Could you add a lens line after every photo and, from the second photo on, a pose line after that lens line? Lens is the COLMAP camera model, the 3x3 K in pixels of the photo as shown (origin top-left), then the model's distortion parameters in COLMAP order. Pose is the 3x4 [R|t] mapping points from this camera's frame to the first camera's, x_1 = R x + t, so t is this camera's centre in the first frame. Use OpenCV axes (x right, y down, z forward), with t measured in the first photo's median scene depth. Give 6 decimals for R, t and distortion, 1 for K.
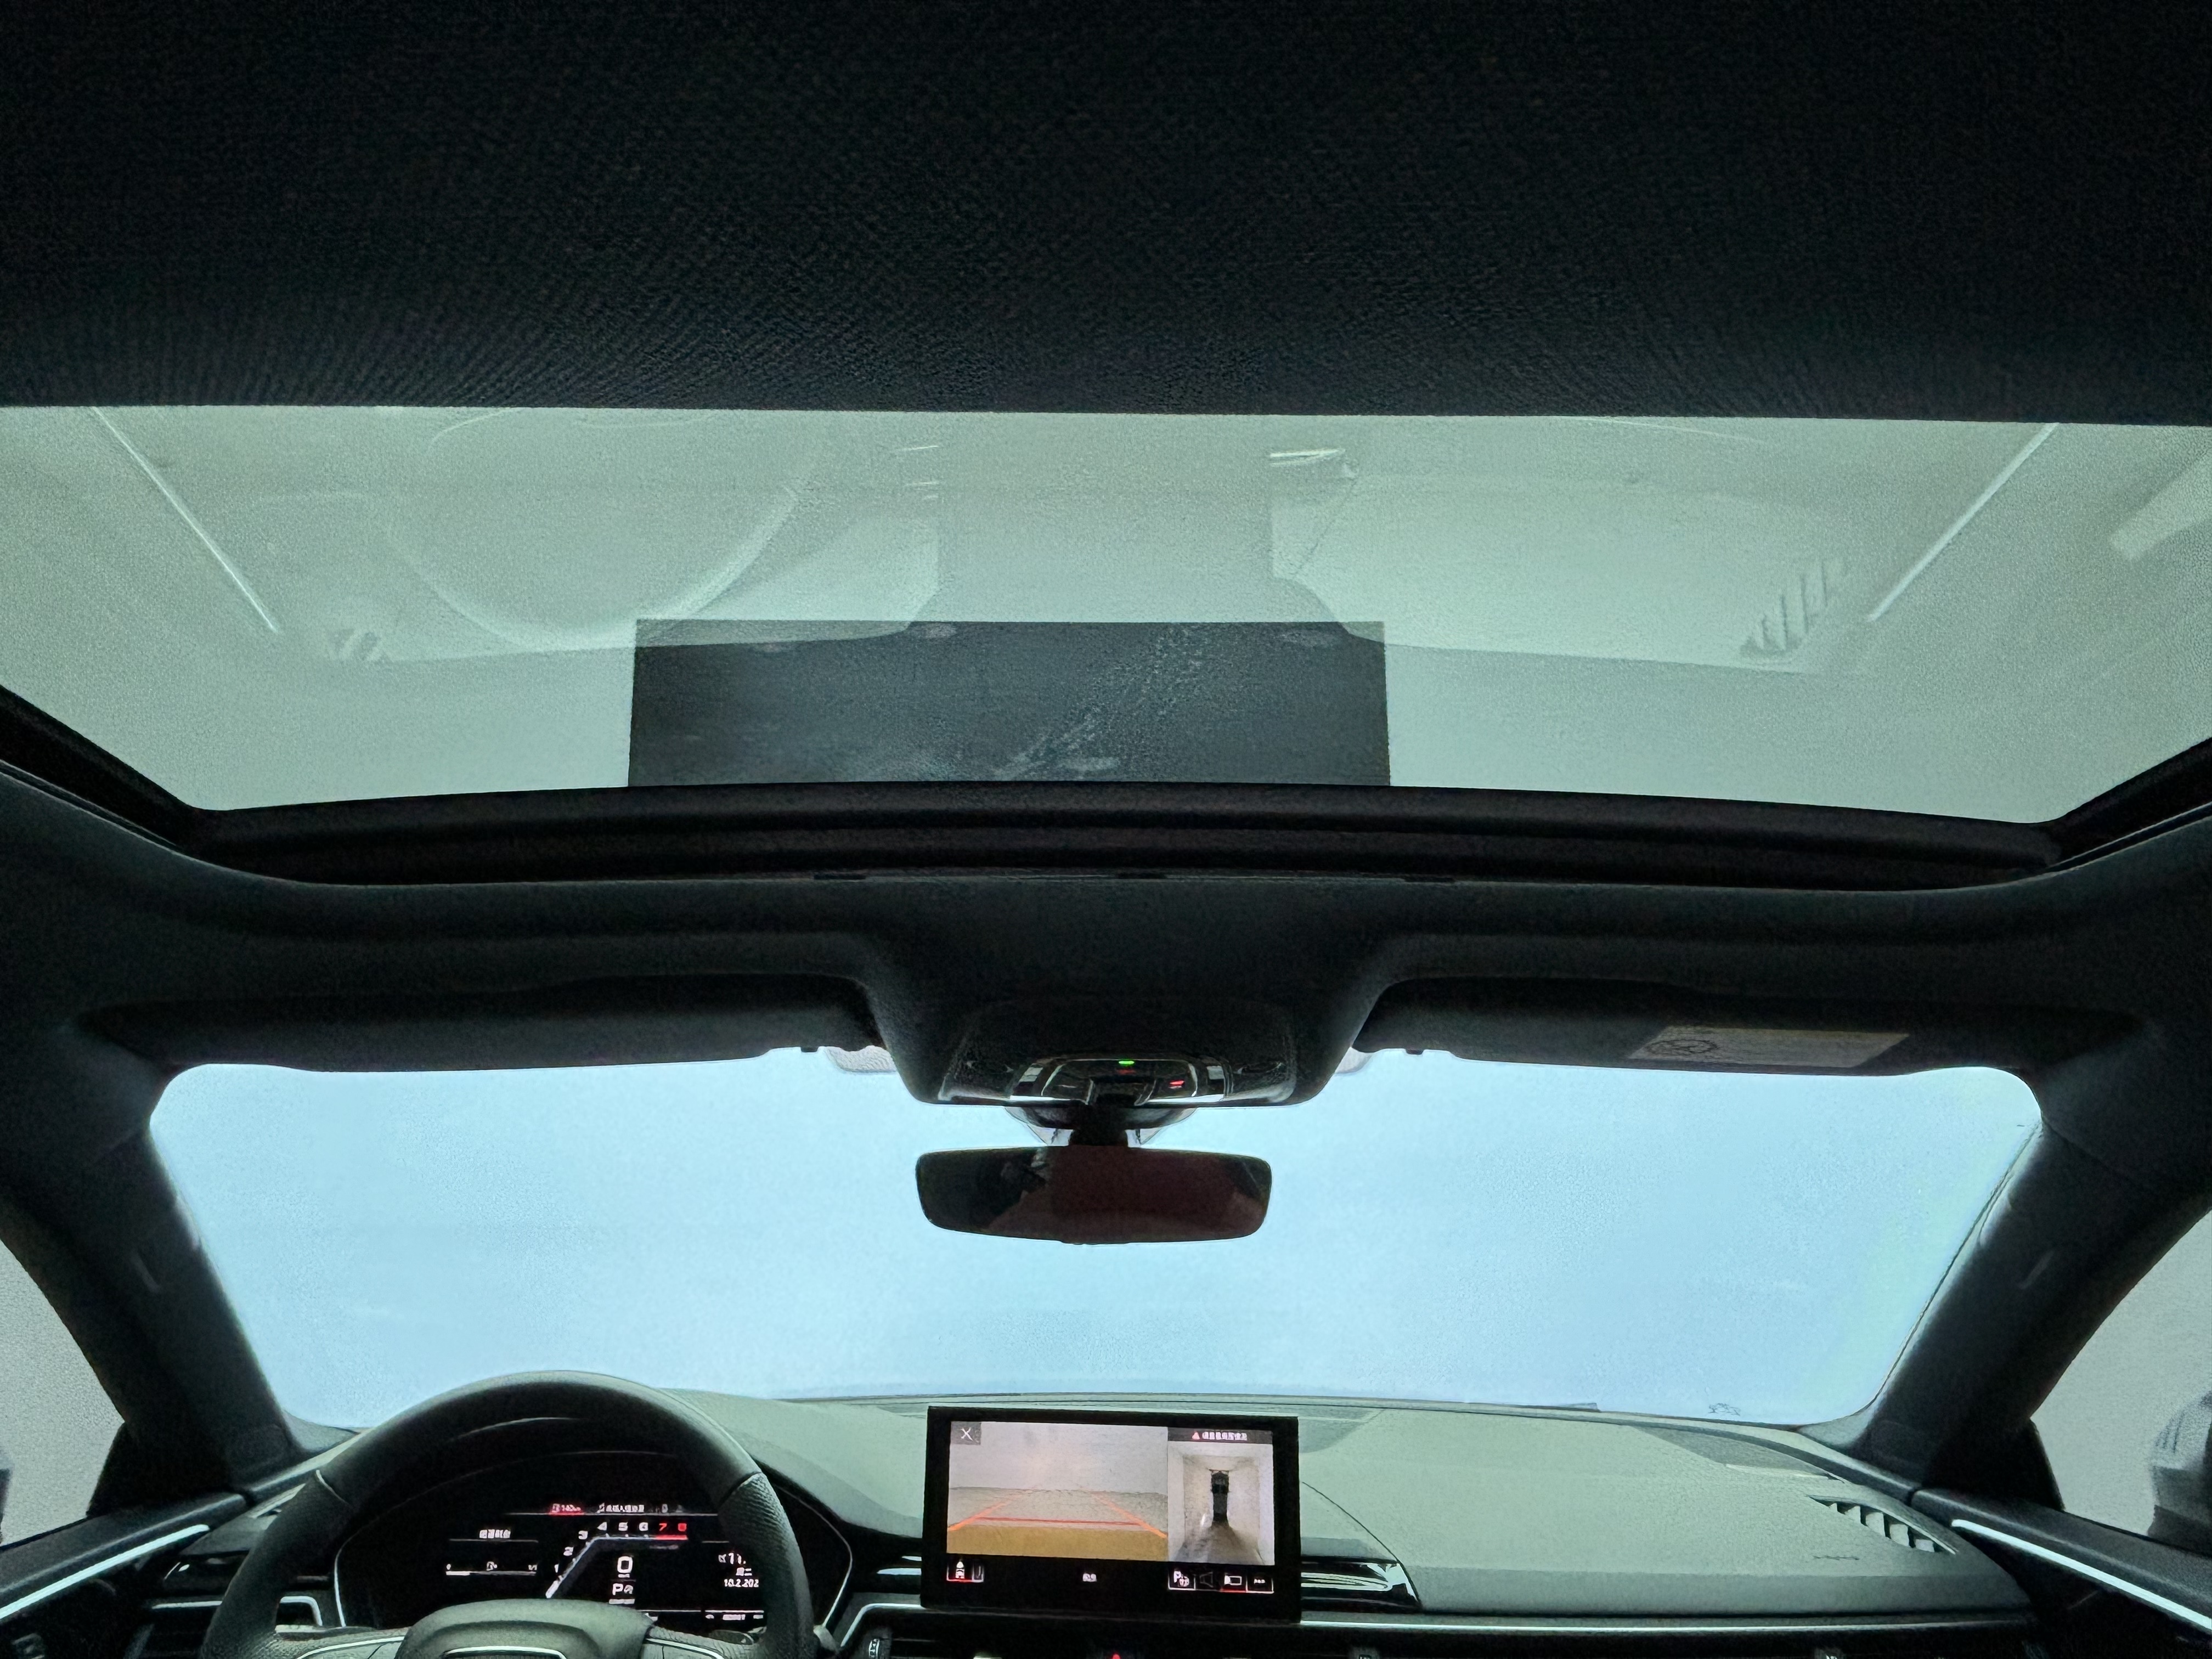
lens RADIAL K [[1600.8, 0, 1076.8], [0, 1600.8, 804.4], [0, 0, 1]] dist [0.051877, -0.081613]
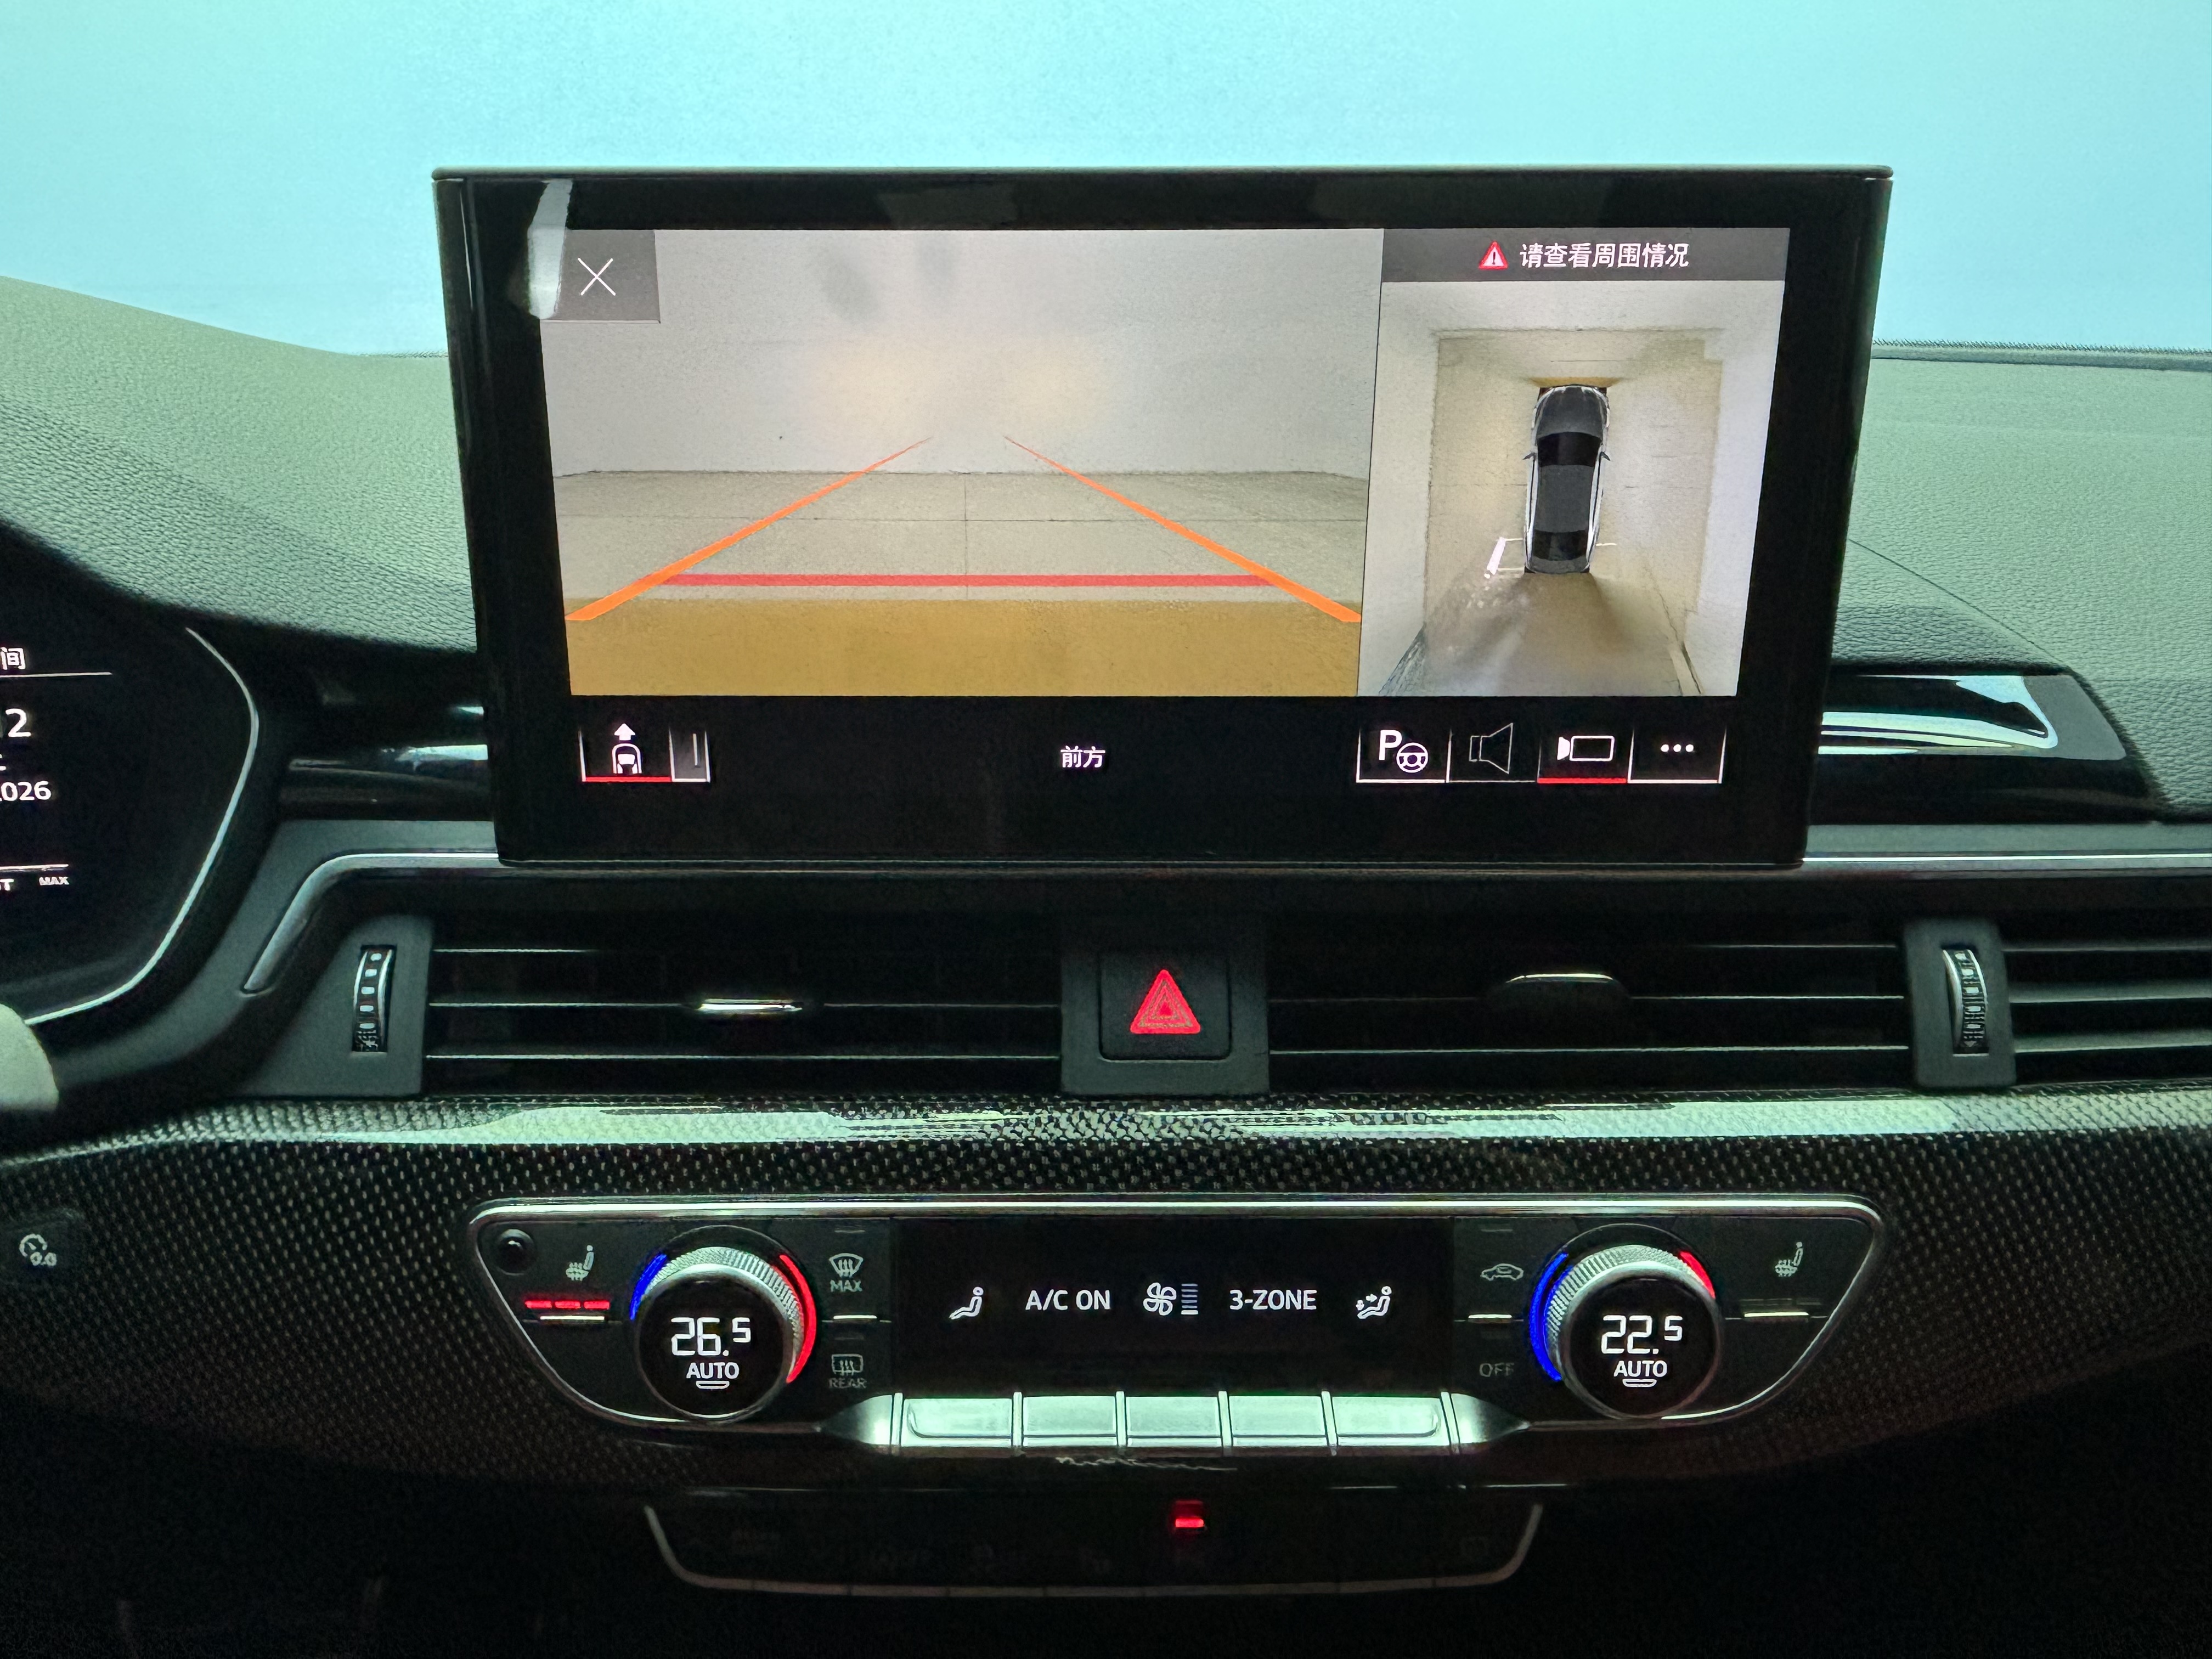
lens RADIAL K [[1600.8, 0, 1081.7], [0, 1600.8, 785.9], [0, 0, 1]] dist [0.051877, -0.081613]
pose [[0.994351, -0.039474, 0.098529, -0.020158], [-0.013634, 0.873083, 0.487380, 0.335161], [-0.105262, -0.485970, 0.867613, 0.728474]]
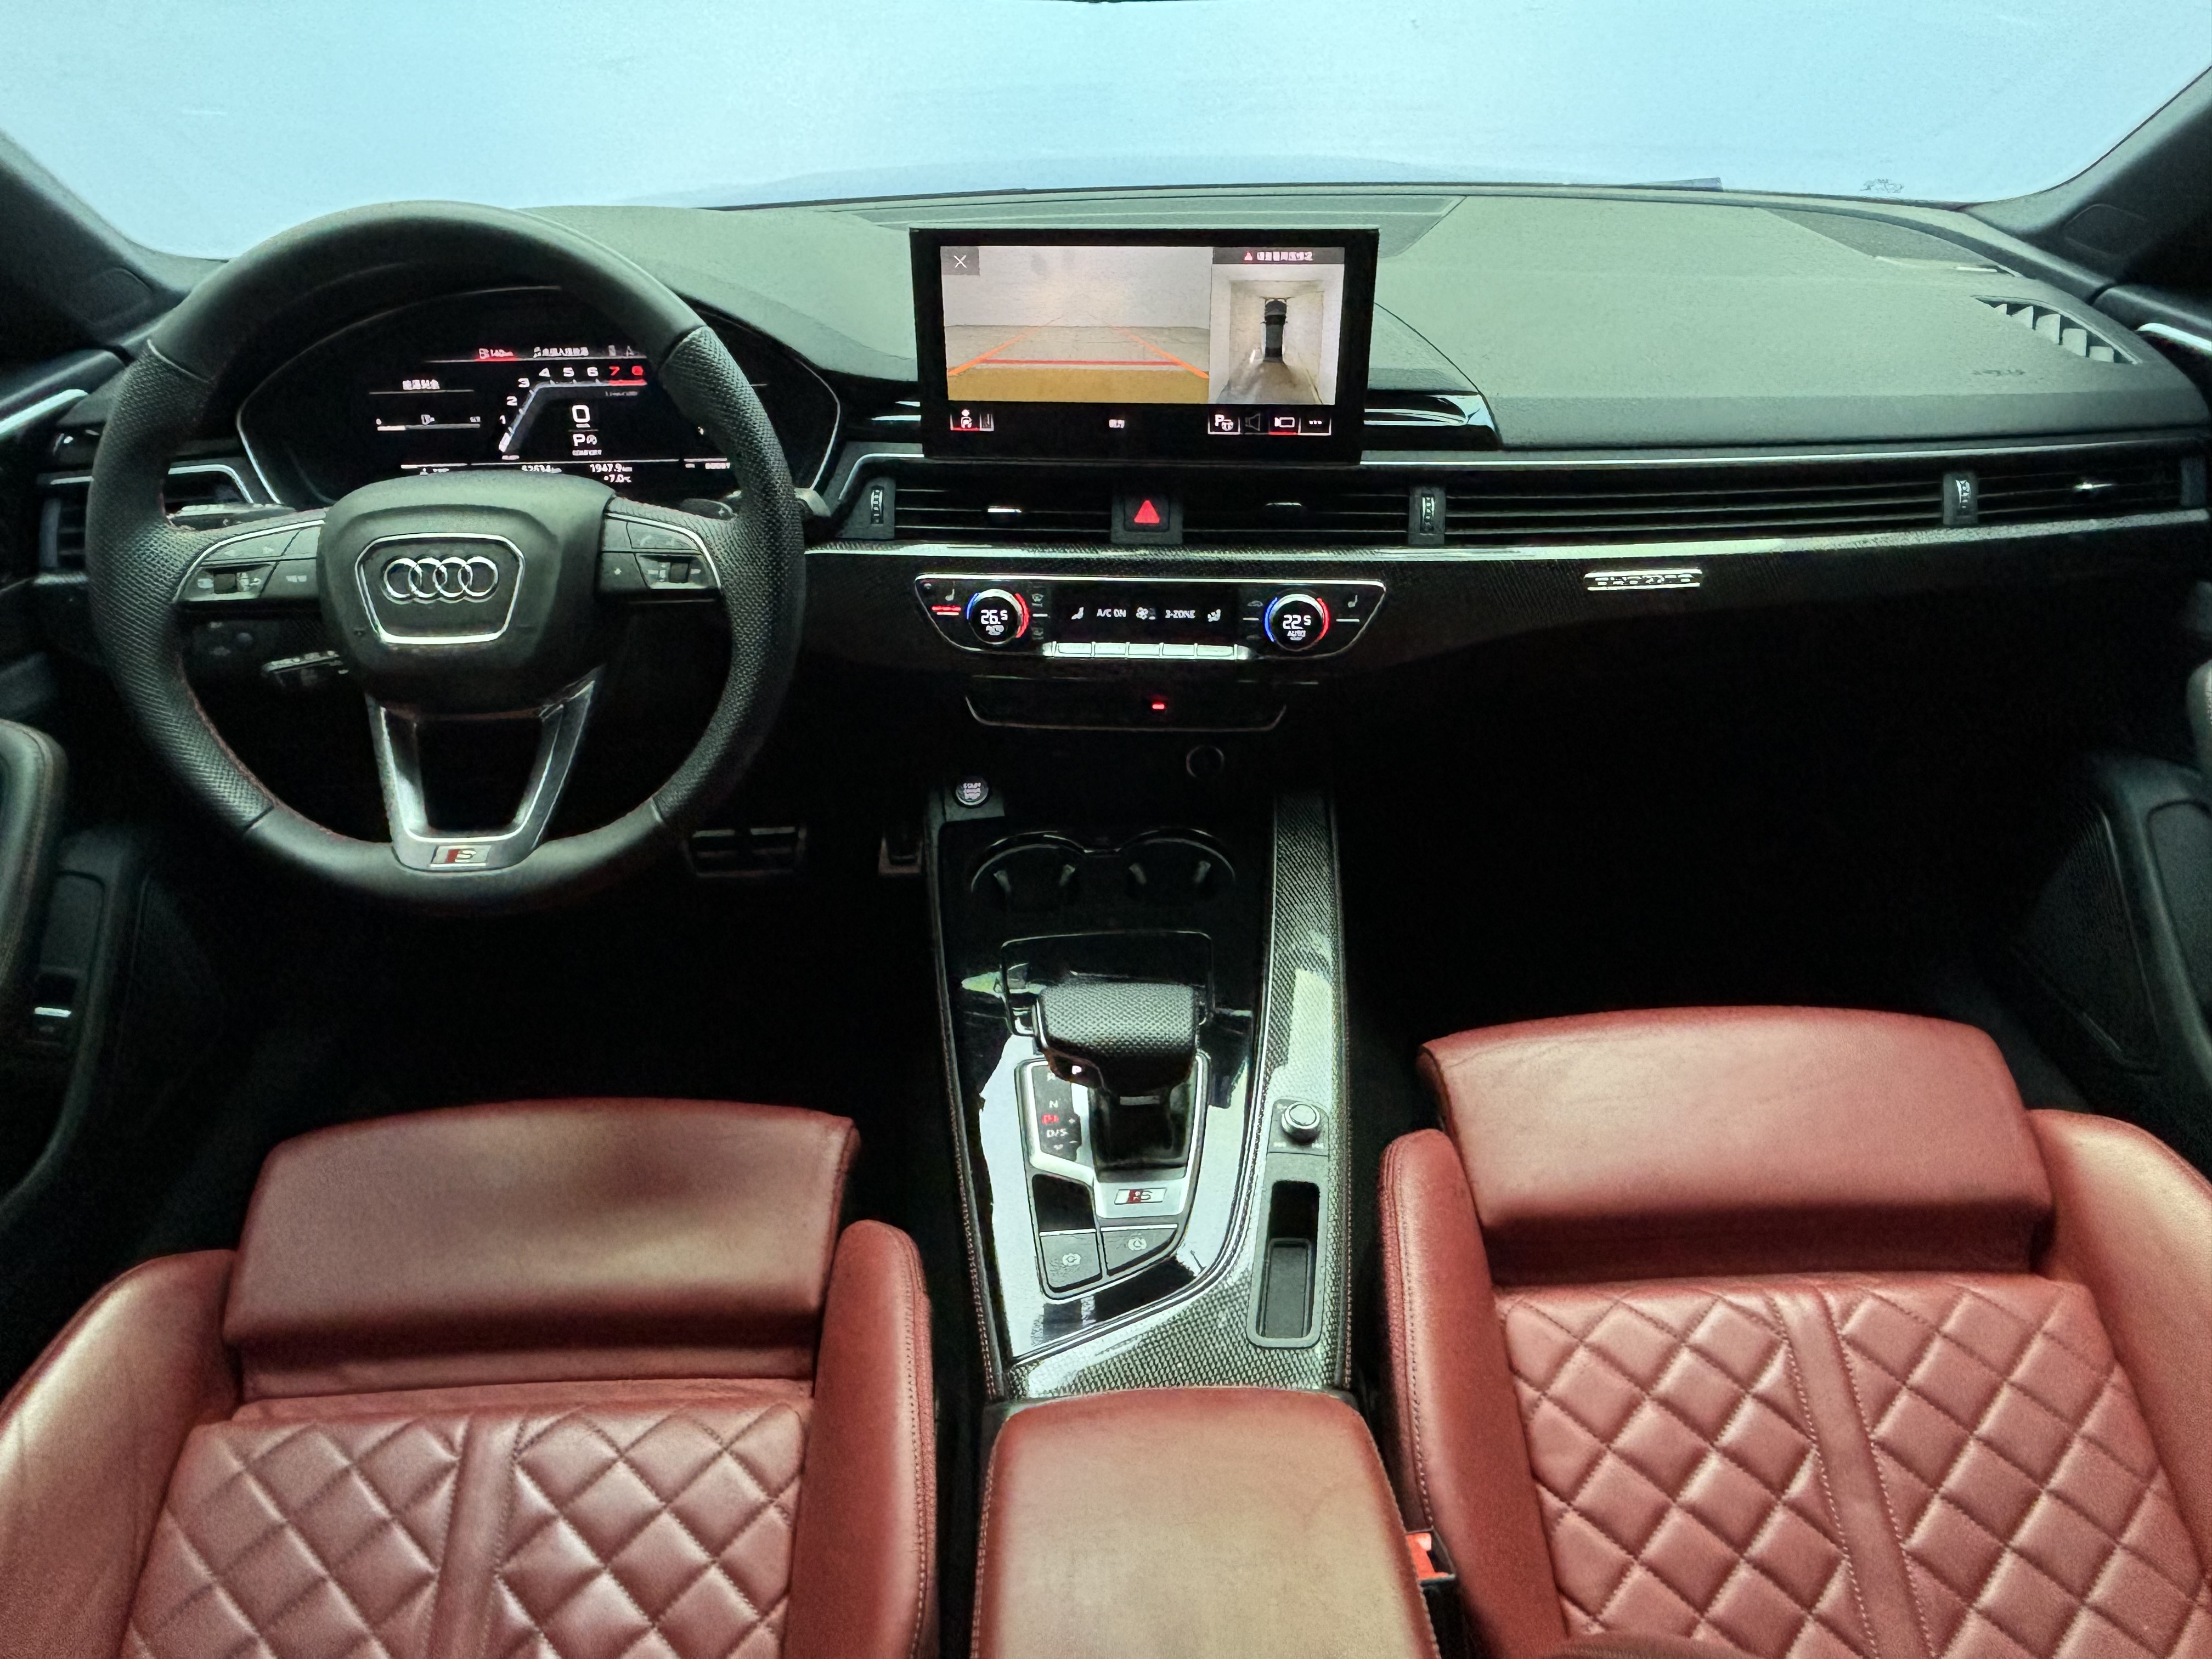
lens RADIAL K [[1600.8, 0, 1086.7], [0, 1600.8, 844.0], [0, 0, 1]] dist [0.051877, -0.081613]
pose [[0.999612, -0.024548, -0.013158, -0.002437], [0.026860, 0.724665, 0.688578, 0.051656], [-0.007368, -0.688664, 0.725043, 0.220354]]
